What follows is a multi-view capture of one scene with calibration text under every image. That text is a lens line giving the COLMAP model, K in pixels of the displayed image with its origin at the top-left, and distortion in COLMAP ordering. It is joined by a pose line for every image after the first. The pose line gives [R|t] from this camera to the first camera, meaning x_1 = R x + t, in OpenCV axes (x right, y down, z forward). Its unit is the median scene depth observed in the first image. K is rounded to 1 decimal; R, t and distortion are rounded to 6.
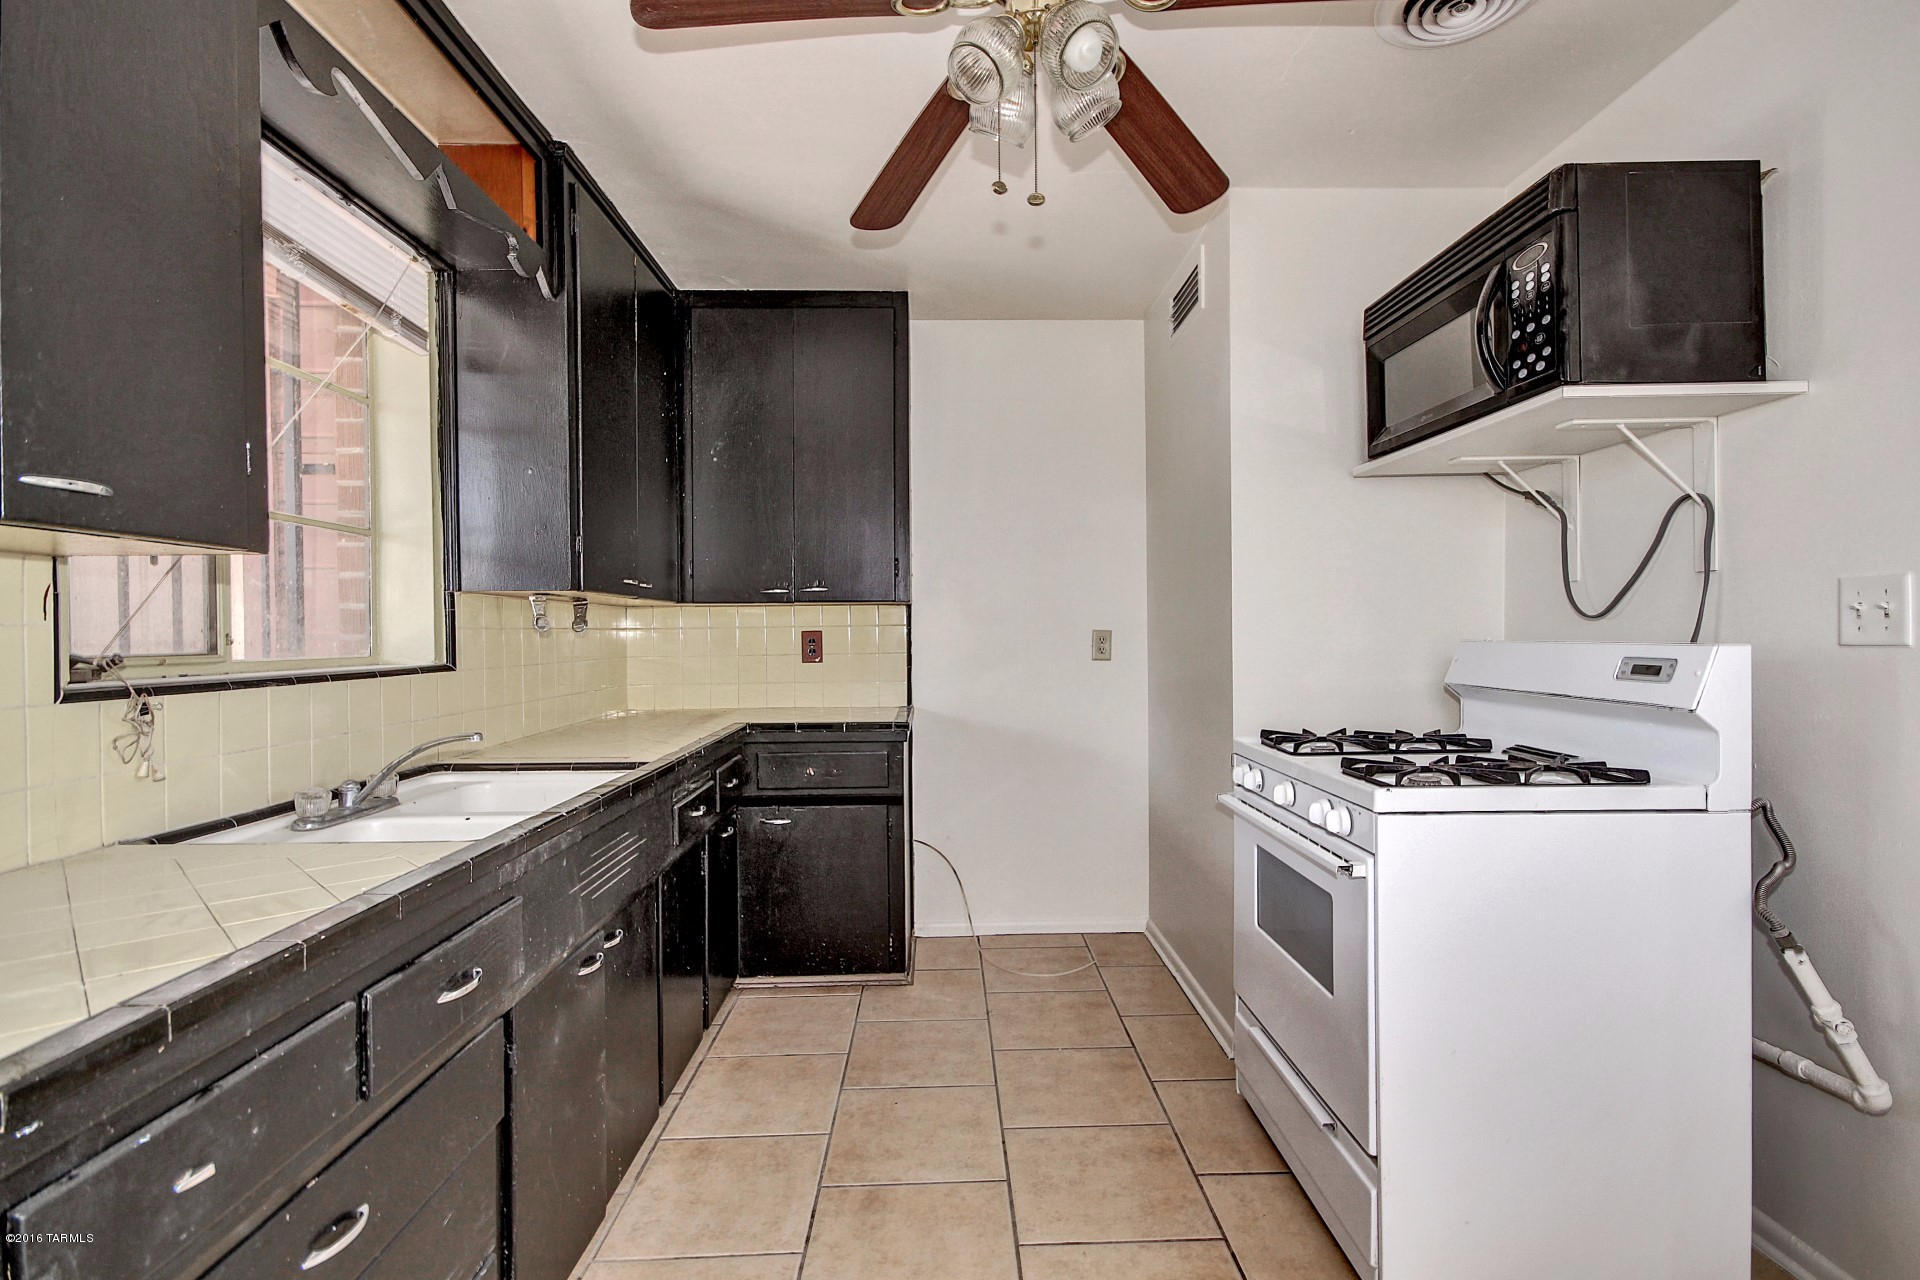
lens RADIAL K [[896.3, 0, 956.2], [0, 896.3, 637.4], [0, 0, 1]] dist [0.005255, -0.006403]
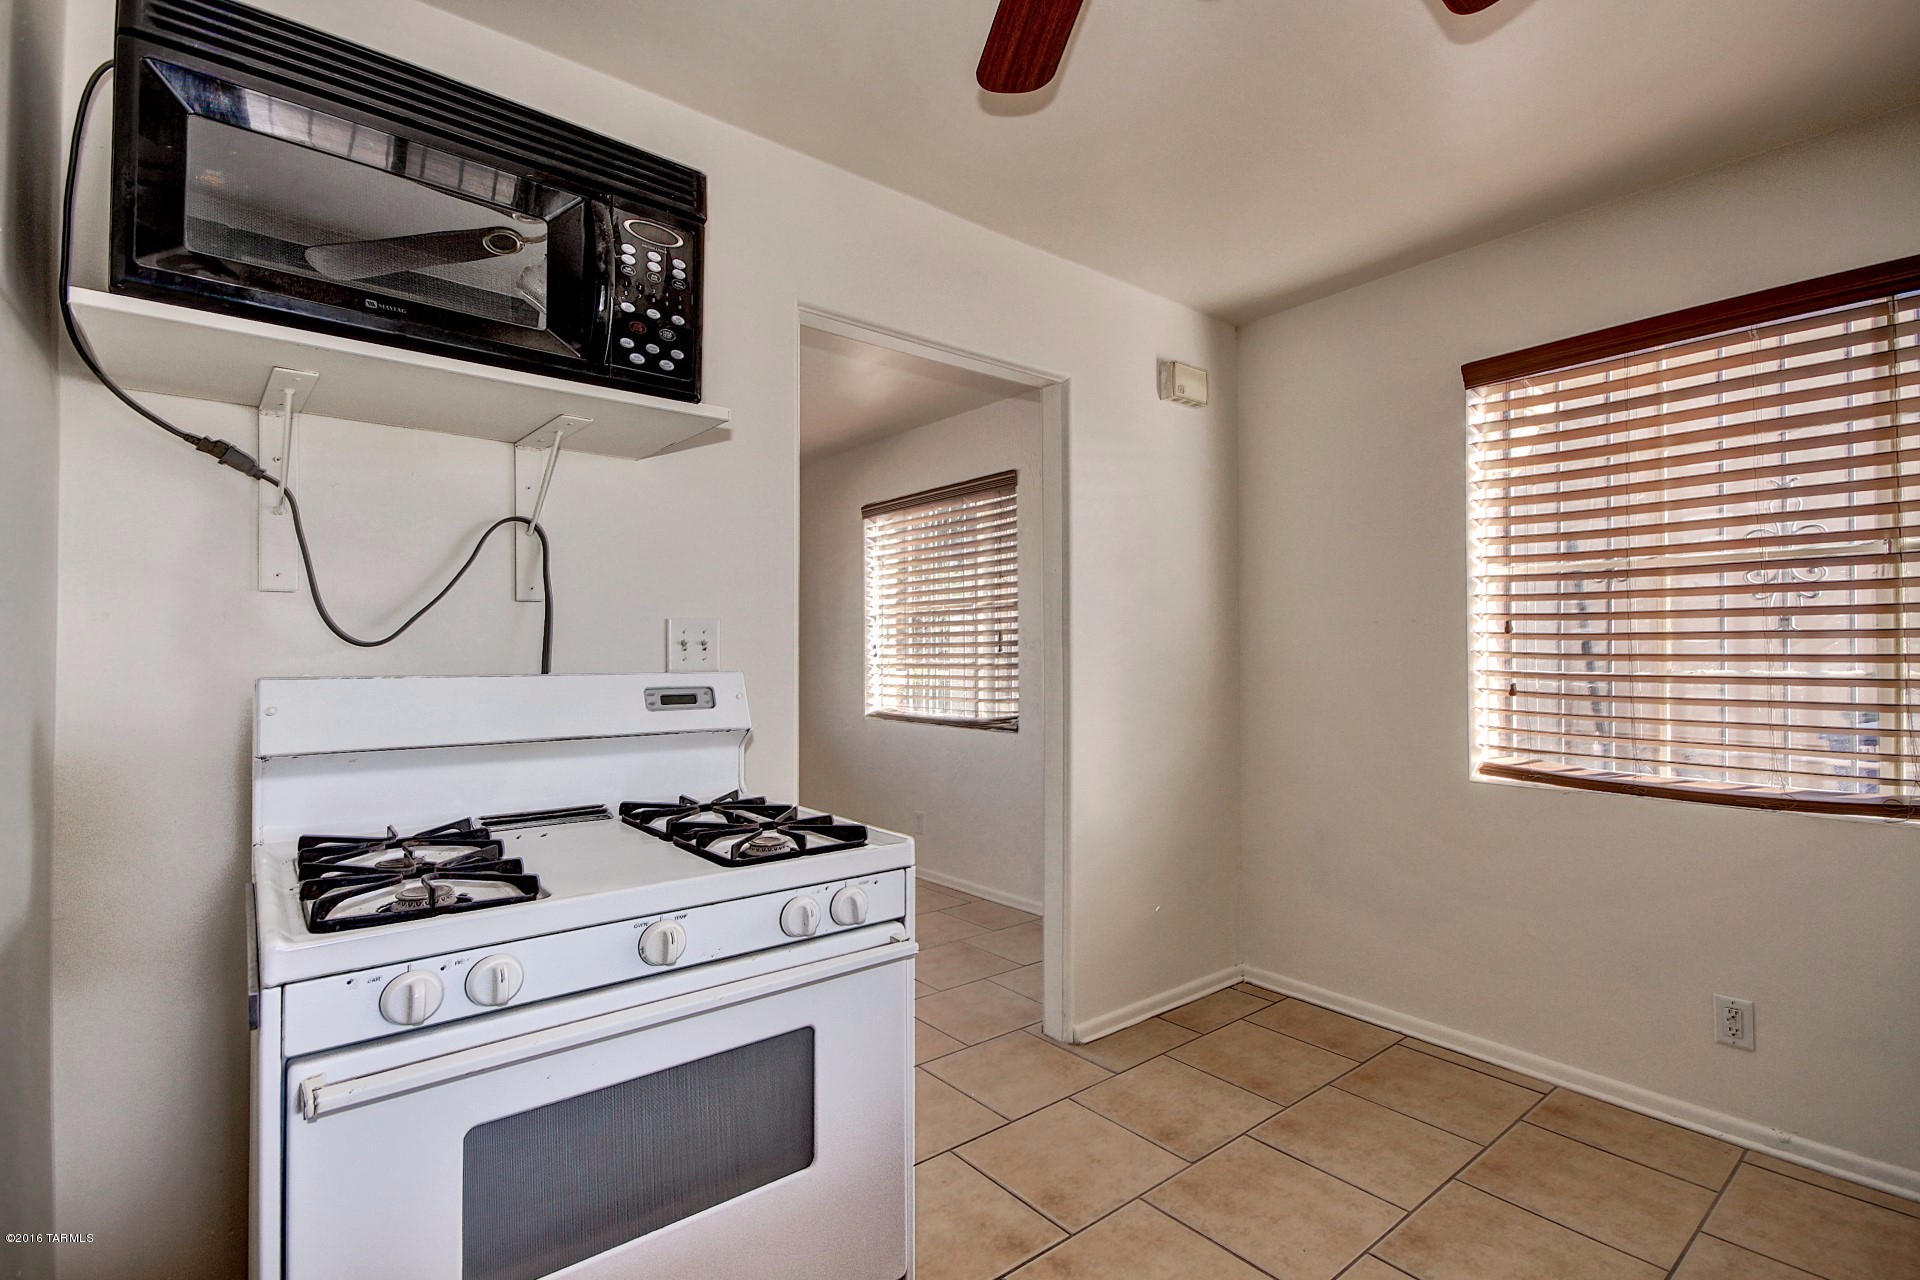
lens RADIAL K [[896.3, 0, 976.7], [0, 896.3, 641.0], [0, 0, 1]] dist [0.005255, -0.006403]
pose [[-0.630937, 0.021989, 0.775523, -0.196155], [0.010998, 0.999751, -0.019399, -0.005238], [-0.775756, -0.003710, -0.631021, 1.115766]]
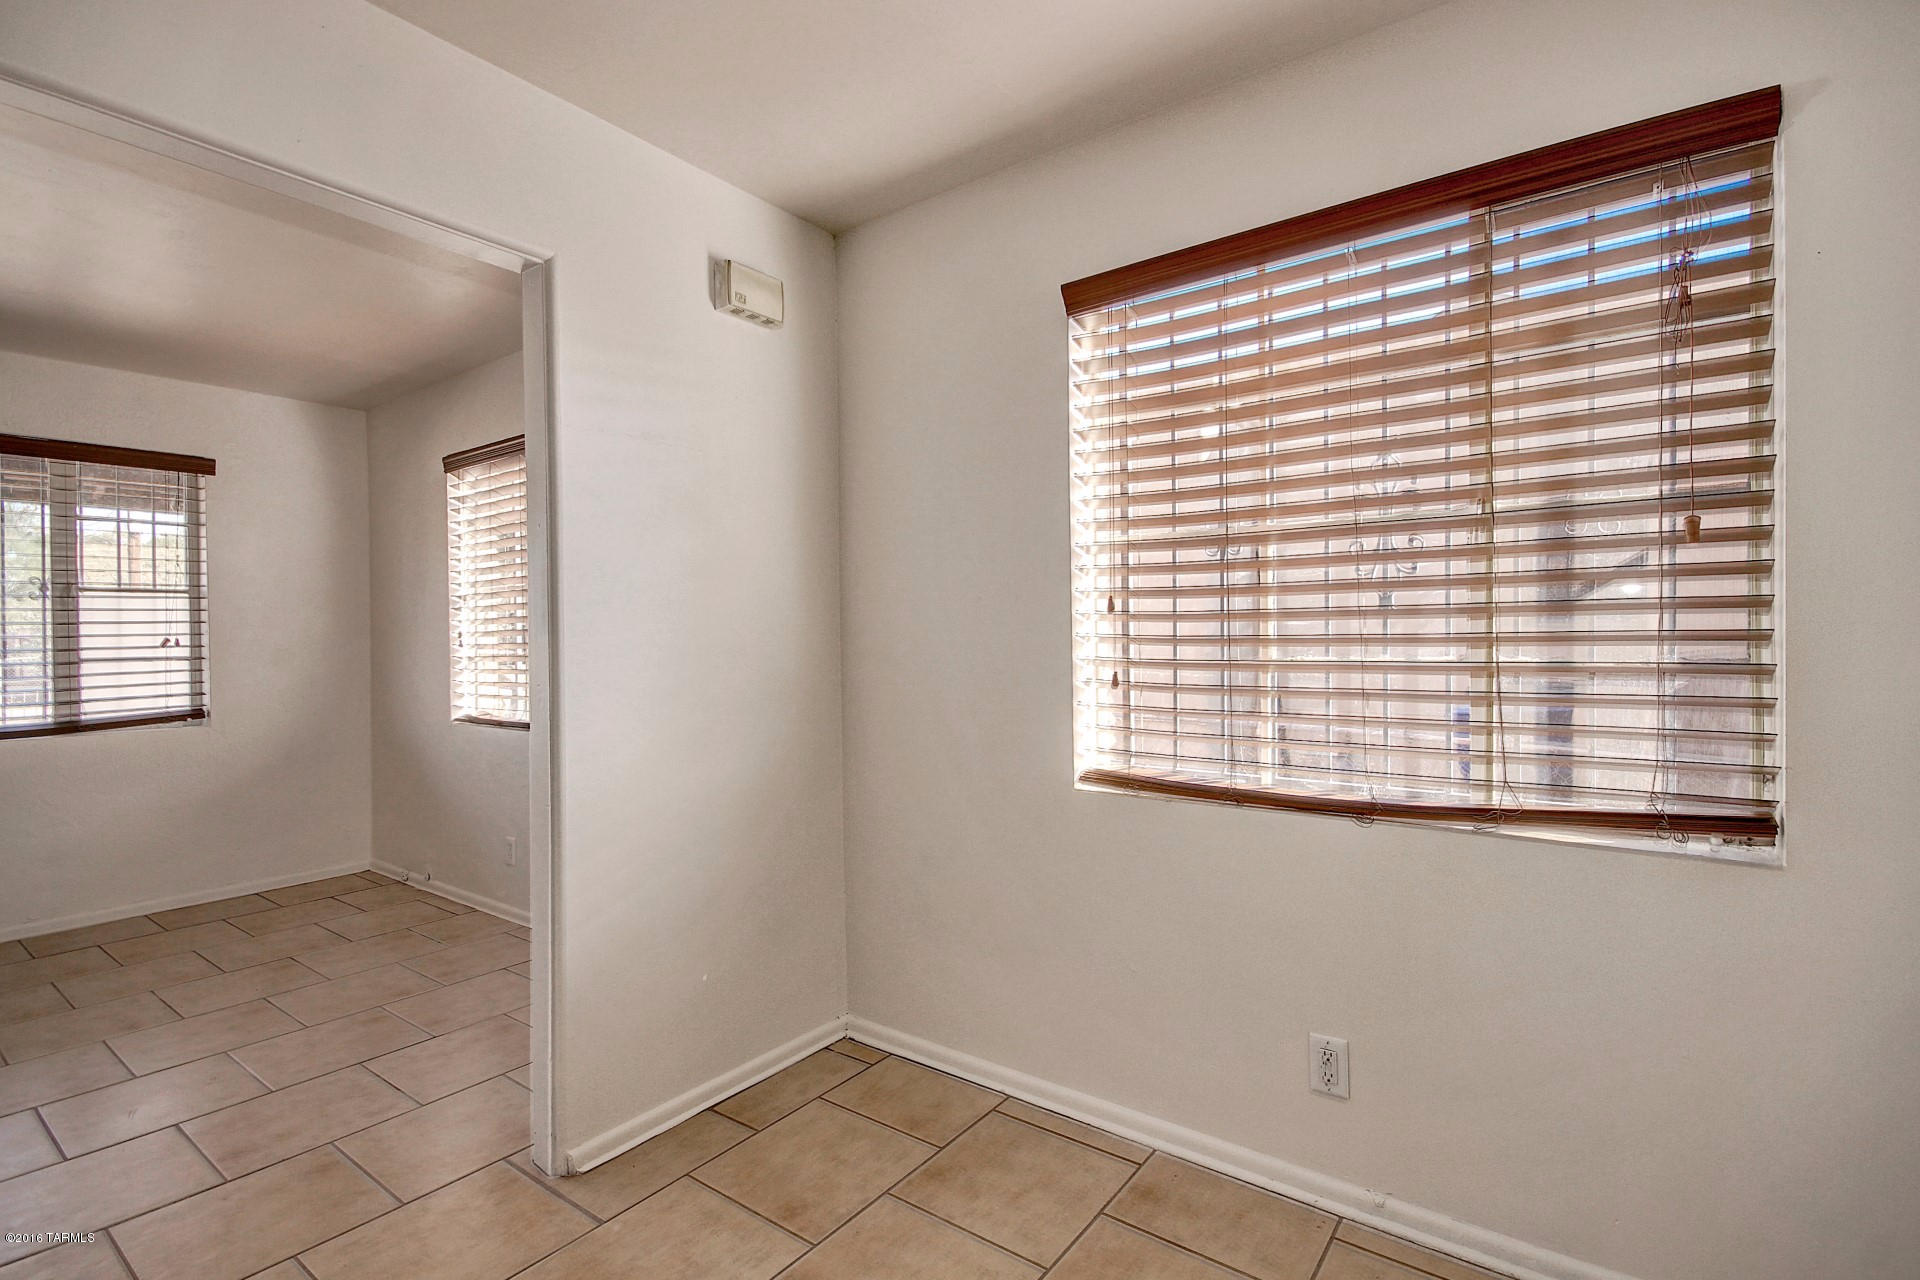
lens RADIAL K [[896.3, 0, 980.2], [0, 896.3, 650.7], [0, 0, 1]] dist [0.005255, -0.006403]
pose [[-0.799690, 0.009901, 0.600331, -0.195402], [0.023629, 0.999608, 0.014991, -0.007717], [-0.599947, 0.026173, -0.799611, 0.650705]]
